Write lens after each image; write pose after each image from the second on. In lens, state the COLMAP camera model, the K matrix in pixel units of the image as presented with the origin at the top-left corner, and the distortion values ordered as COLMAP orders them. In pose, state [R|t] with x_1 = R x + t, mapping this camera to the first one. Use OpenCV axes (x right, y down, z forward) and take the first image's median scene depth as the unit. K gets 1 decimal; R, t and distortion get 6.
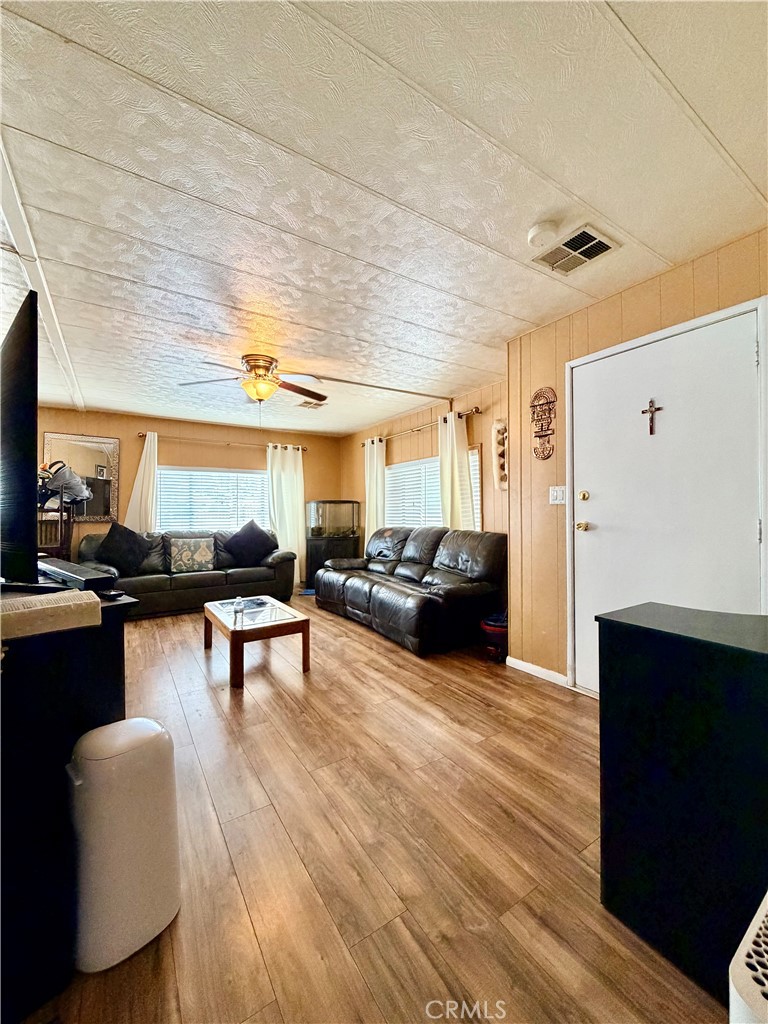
lens RADIAL K [[408.8, 0, 383.4], [0, 408.8, 510.0], [0, 0, 1]] dist [-0.000203, 0.000170]
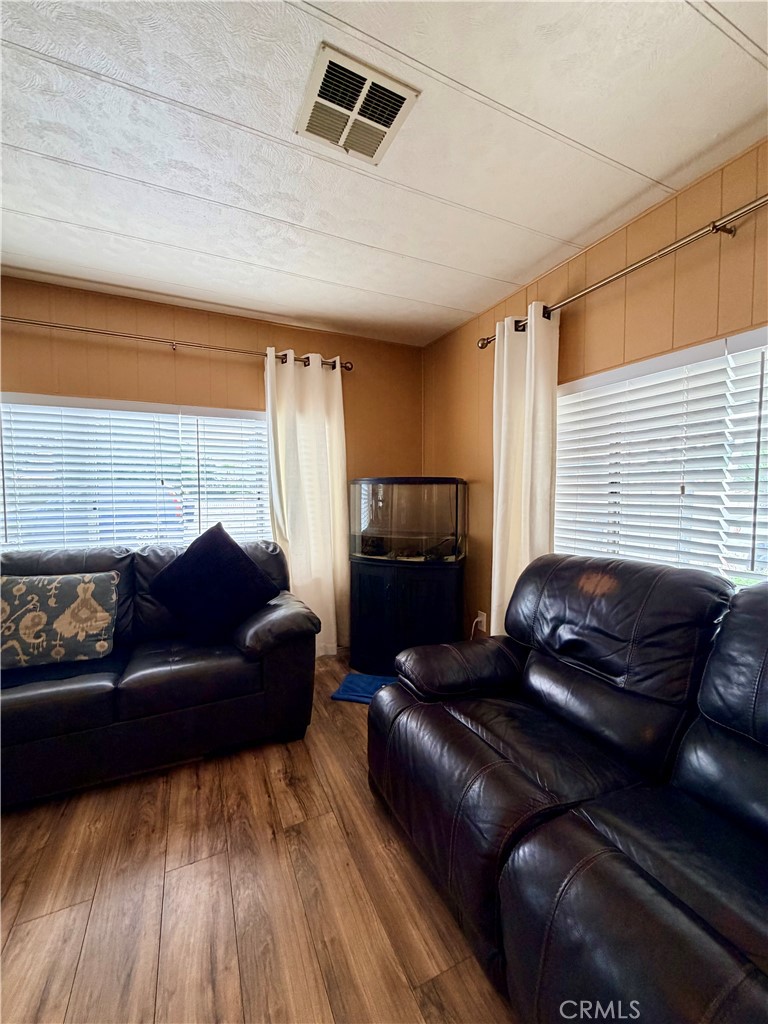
lens RADIAL K [[408.8, 0, 383.4], [0, 408.8, 510.0], [0, 0, 1]] dist [-0.000203, 0.000170]
pose [[0.991845, 0.013482, -0.126736, -0.099407], [-0.005941, 0.998199, 0.059695, -0.015017], [0.127313, -0.058455, 0.990139, 0.585751]]
